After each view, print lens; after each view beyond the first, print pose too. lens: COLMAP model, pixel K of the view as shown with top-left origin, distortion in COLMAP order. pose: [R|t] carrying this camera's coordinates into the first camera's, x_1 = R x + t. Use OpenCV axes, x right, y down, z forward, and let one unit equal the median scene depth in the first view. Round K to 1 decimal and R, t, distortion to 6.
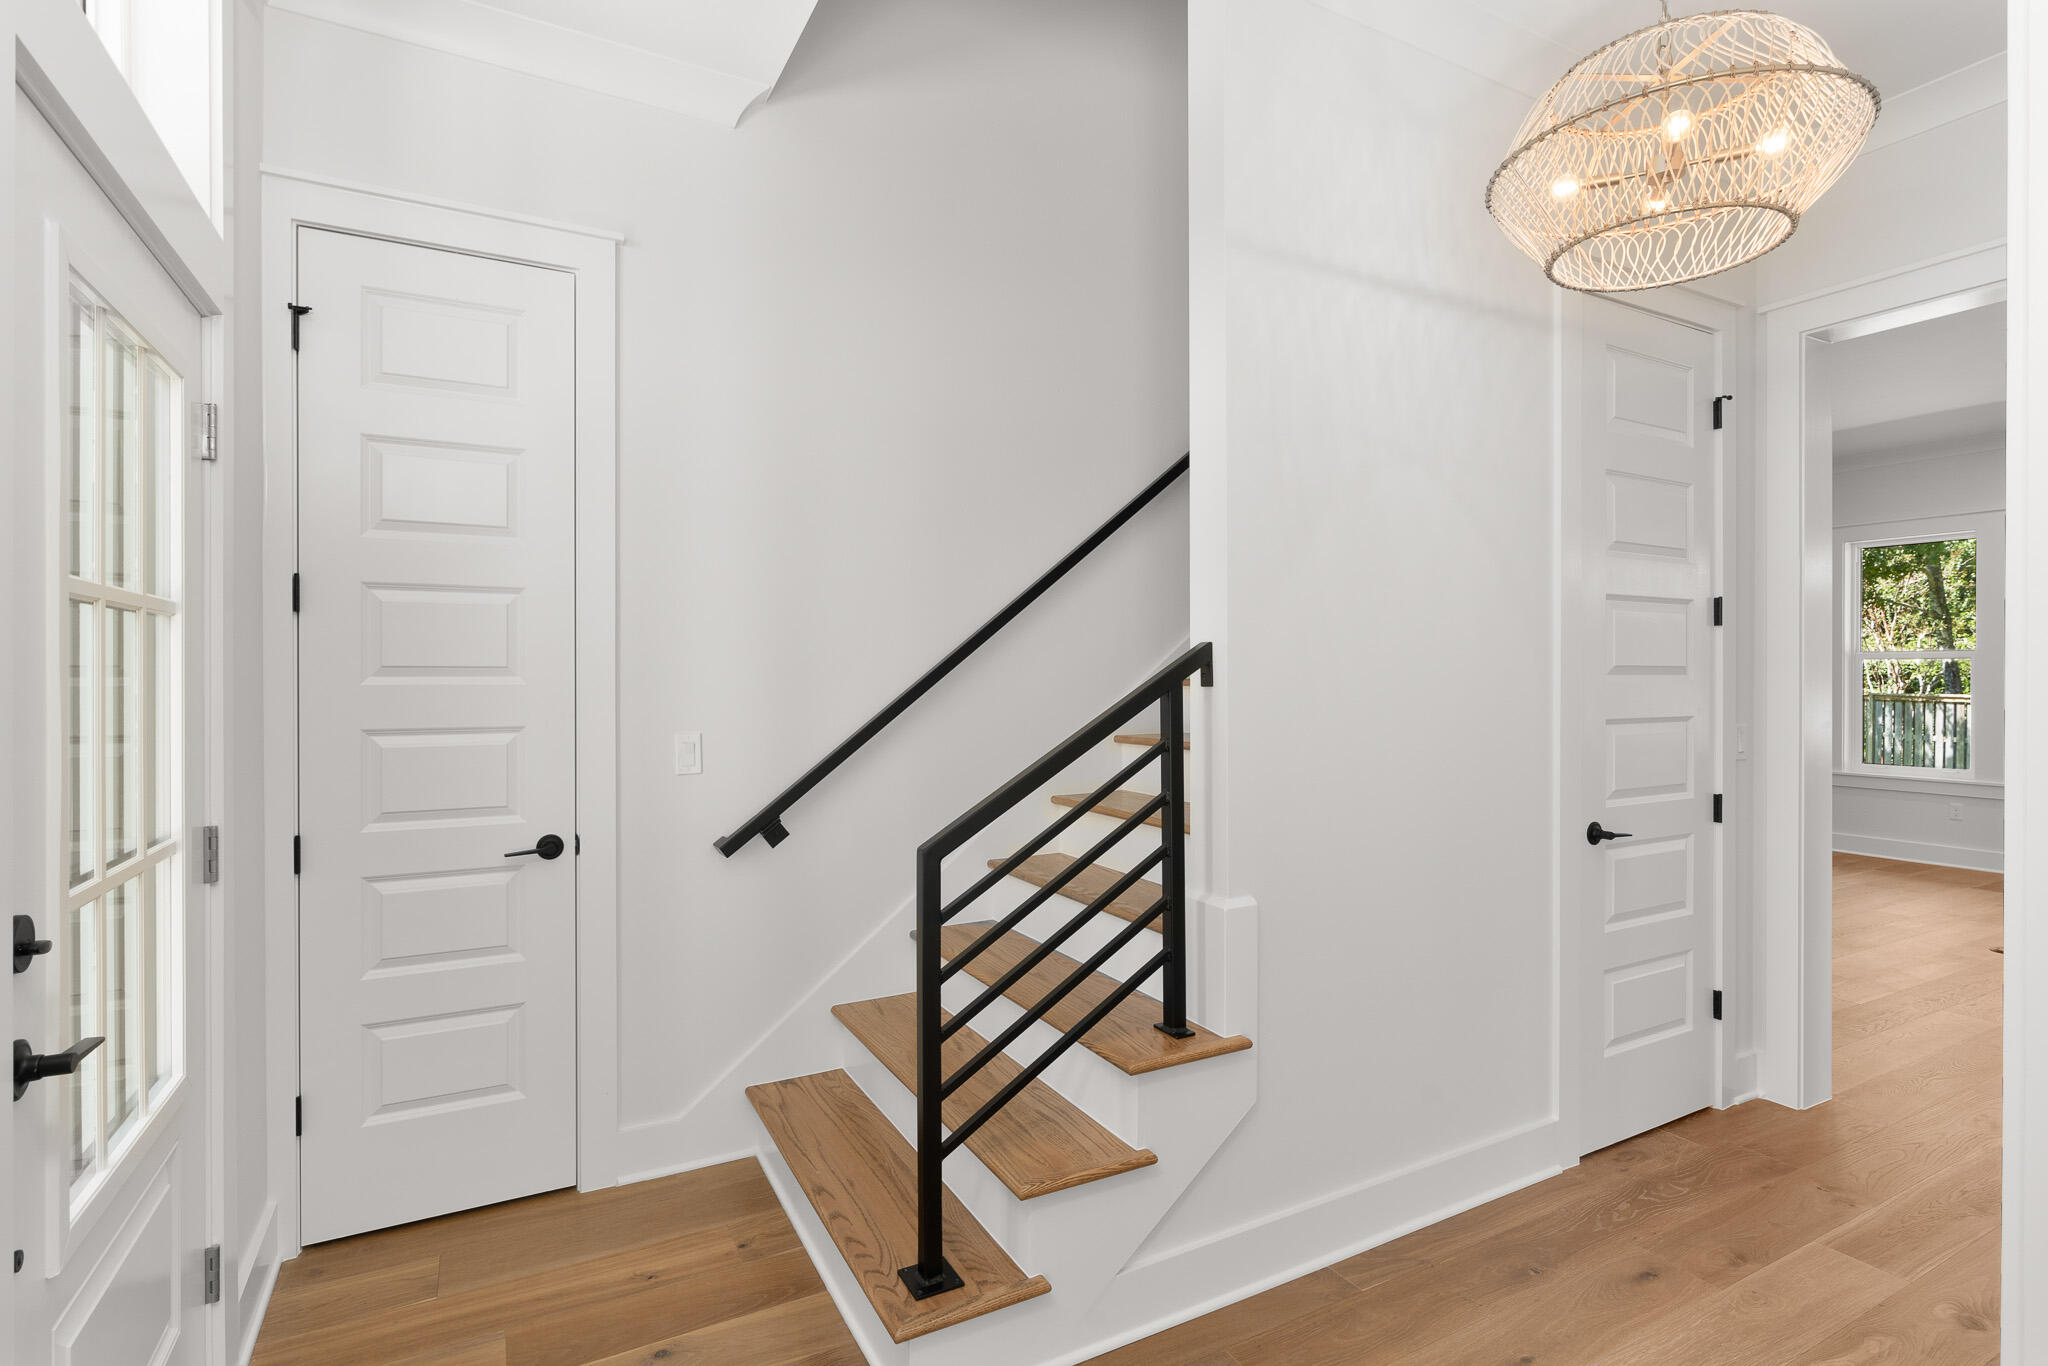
lens RADIAL K [[994.1, 0, 1019.9], [0, 994.1, 672.4], [0, 0, 1]] dist [-0.009258, 0.002082]
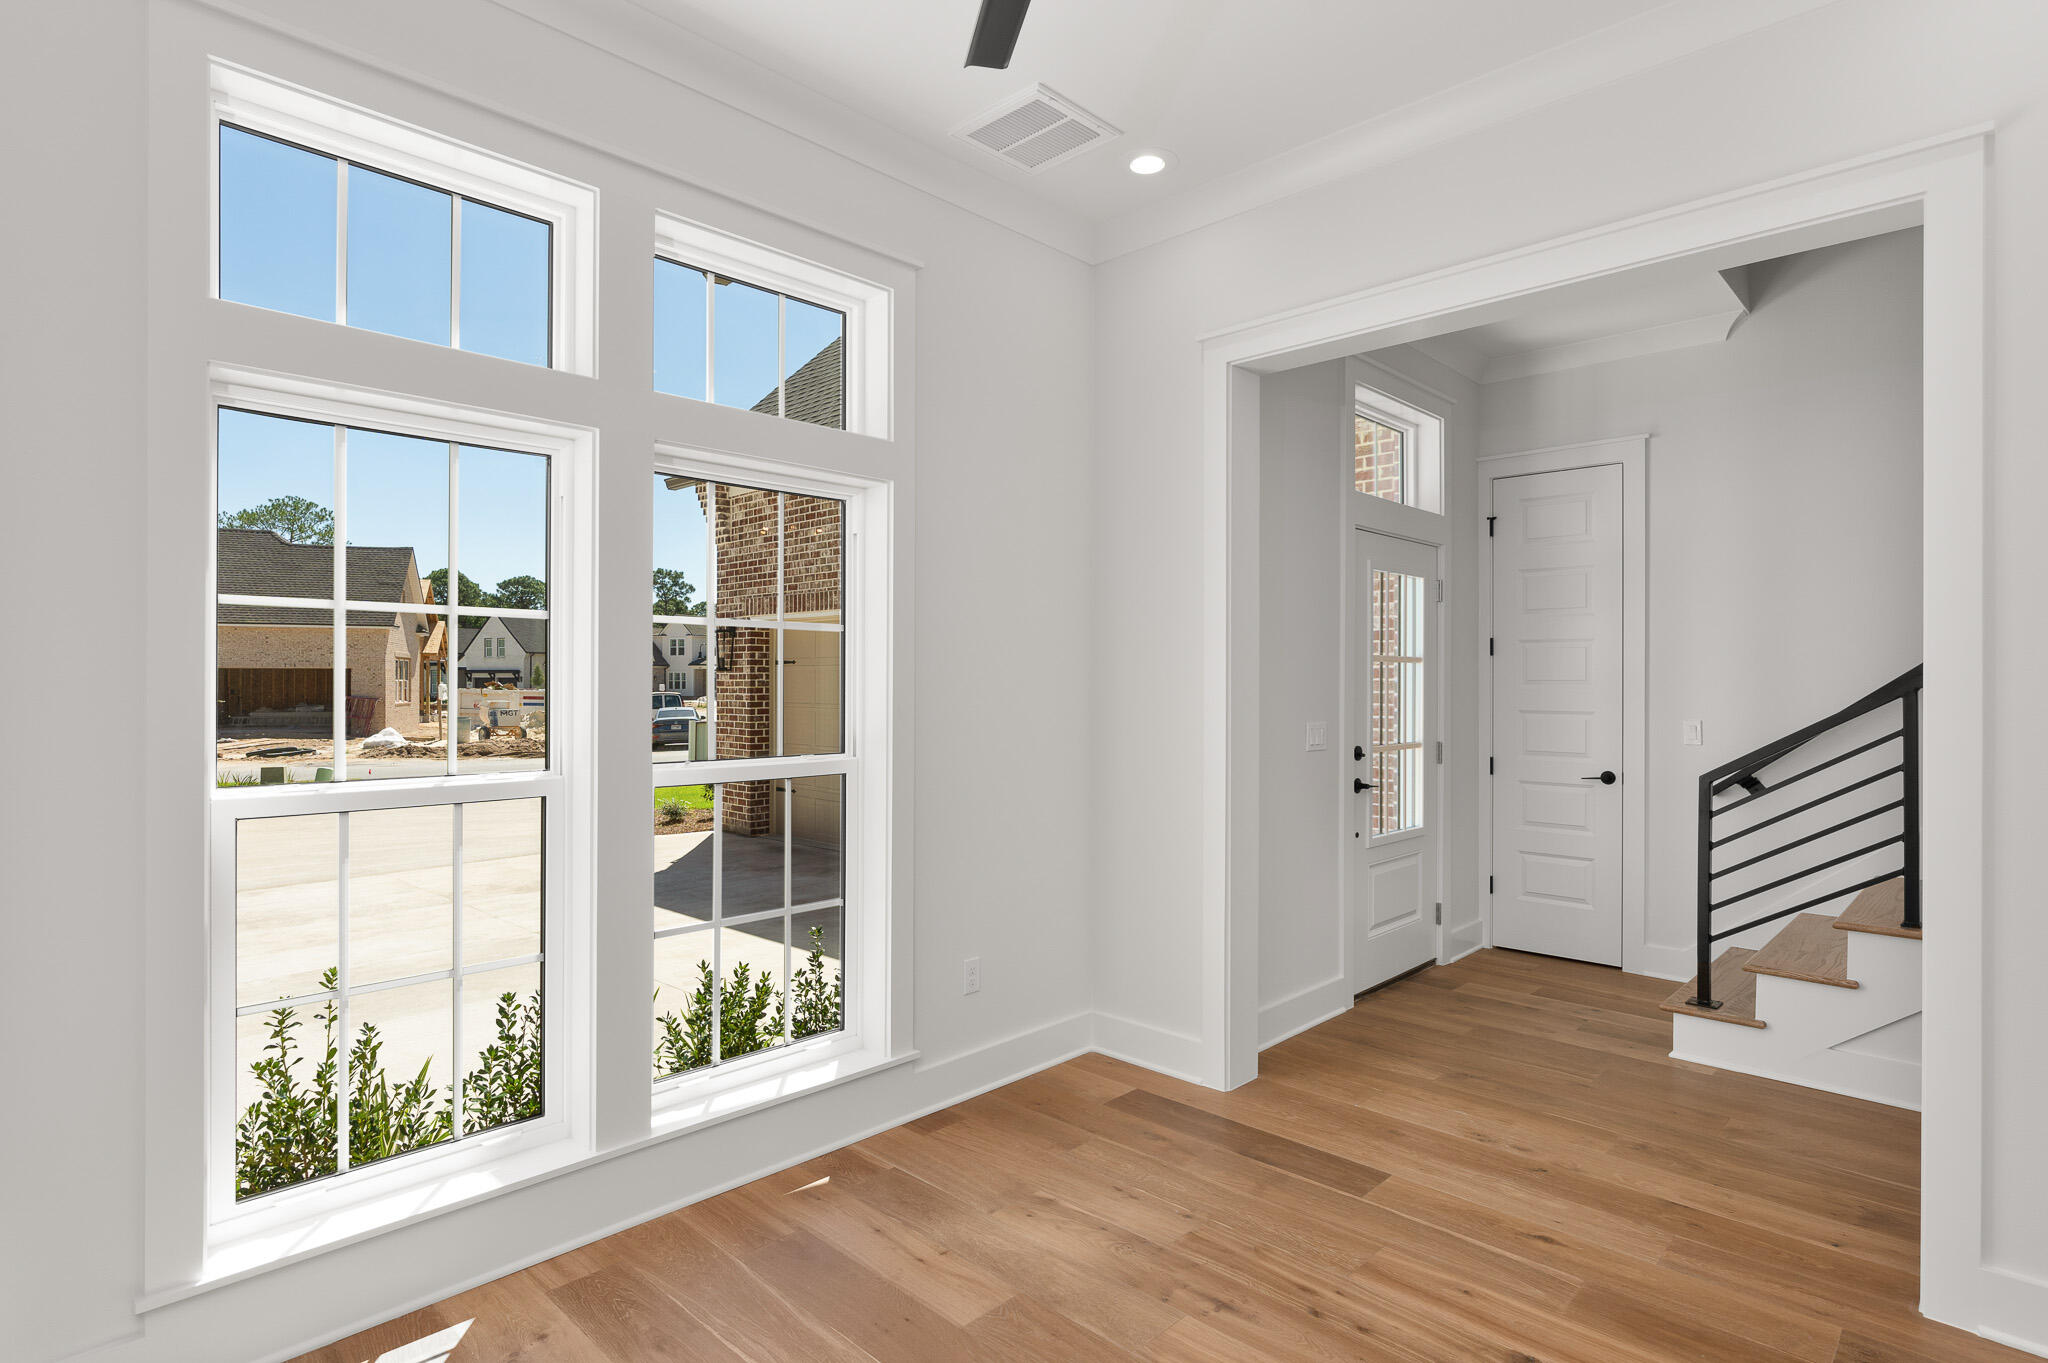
lens RADIAL K [[1059.9, 0, 1019.1], [0, 1059.9, 679.8], [0, 0, 1]] dist [-0.003835, 0.002481]
pose [[0.300021, -0.004259, -0.953923, 1.263187], [-0.003715, 0.999977, -0.005633, 0.010935], [0.953925, 0.005234, 0.299999, -0.747341]]
